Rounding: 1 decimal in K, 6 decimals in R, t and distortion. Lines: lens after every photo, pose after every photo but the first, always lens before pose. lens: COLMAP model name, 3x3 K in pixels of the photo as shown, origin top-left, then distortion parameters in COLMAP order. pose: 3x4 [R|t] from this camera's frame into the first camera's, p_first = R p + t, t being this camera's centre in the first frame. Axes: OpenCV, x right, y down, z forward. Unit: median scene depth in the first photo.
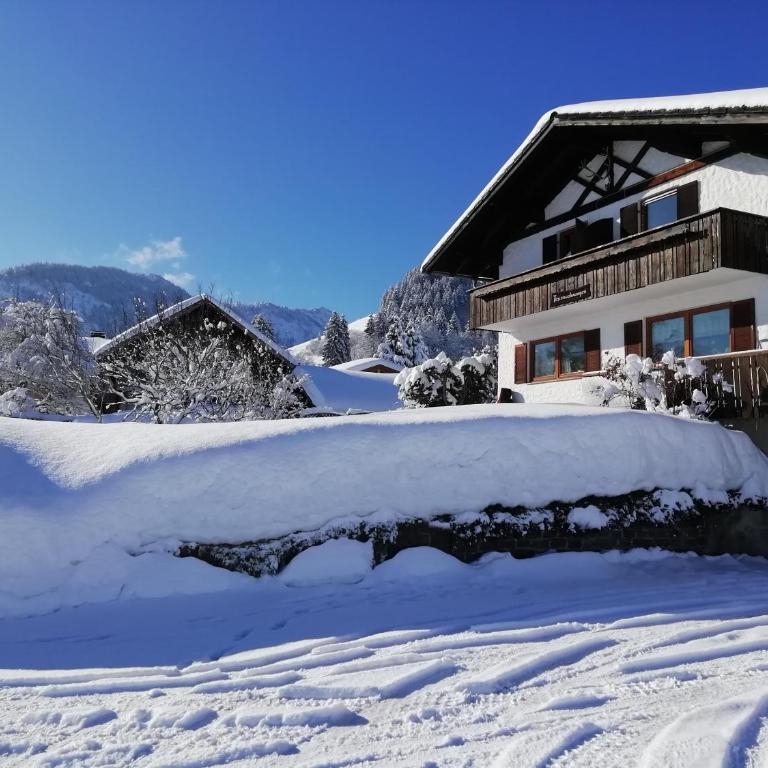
lens RADIAL K [[739.8, 0, 379.2], [0, 739.8, 385.8], [0, 0, 1]] dist [0.014778, 0.000000]
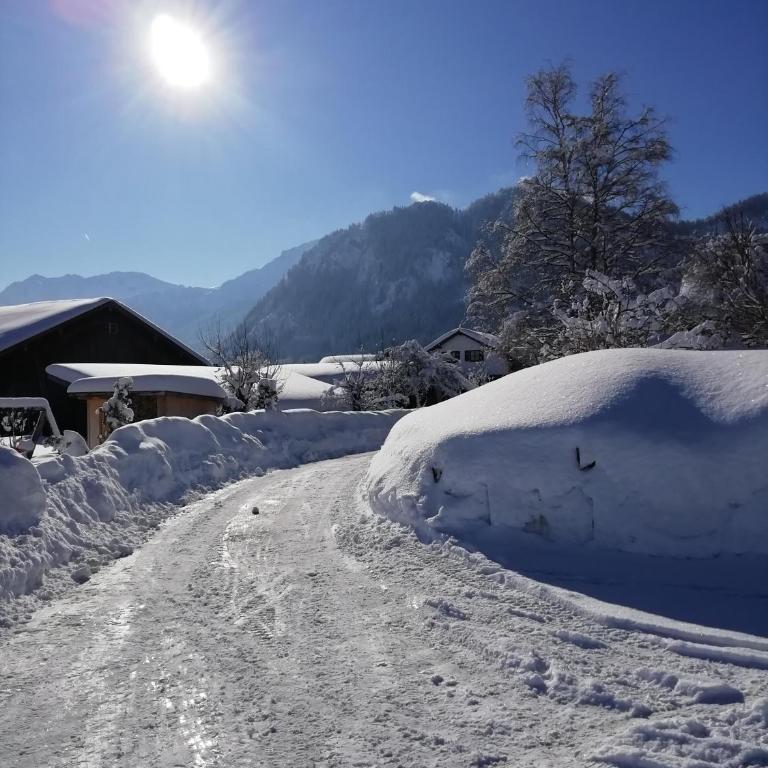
lens RADIAL K [[739.8, 0, 387.7], [0, 739.8, 390.1], [0, 0, 1]] dist [0.014778, 0.000000]
pose [[0.616214, -0.037541, -0.786684, 0.052094], [0.107604, 0.993510, 0.036876, 0.037281], [0.780193, -0.107373, 0.616254, 0.220862]]
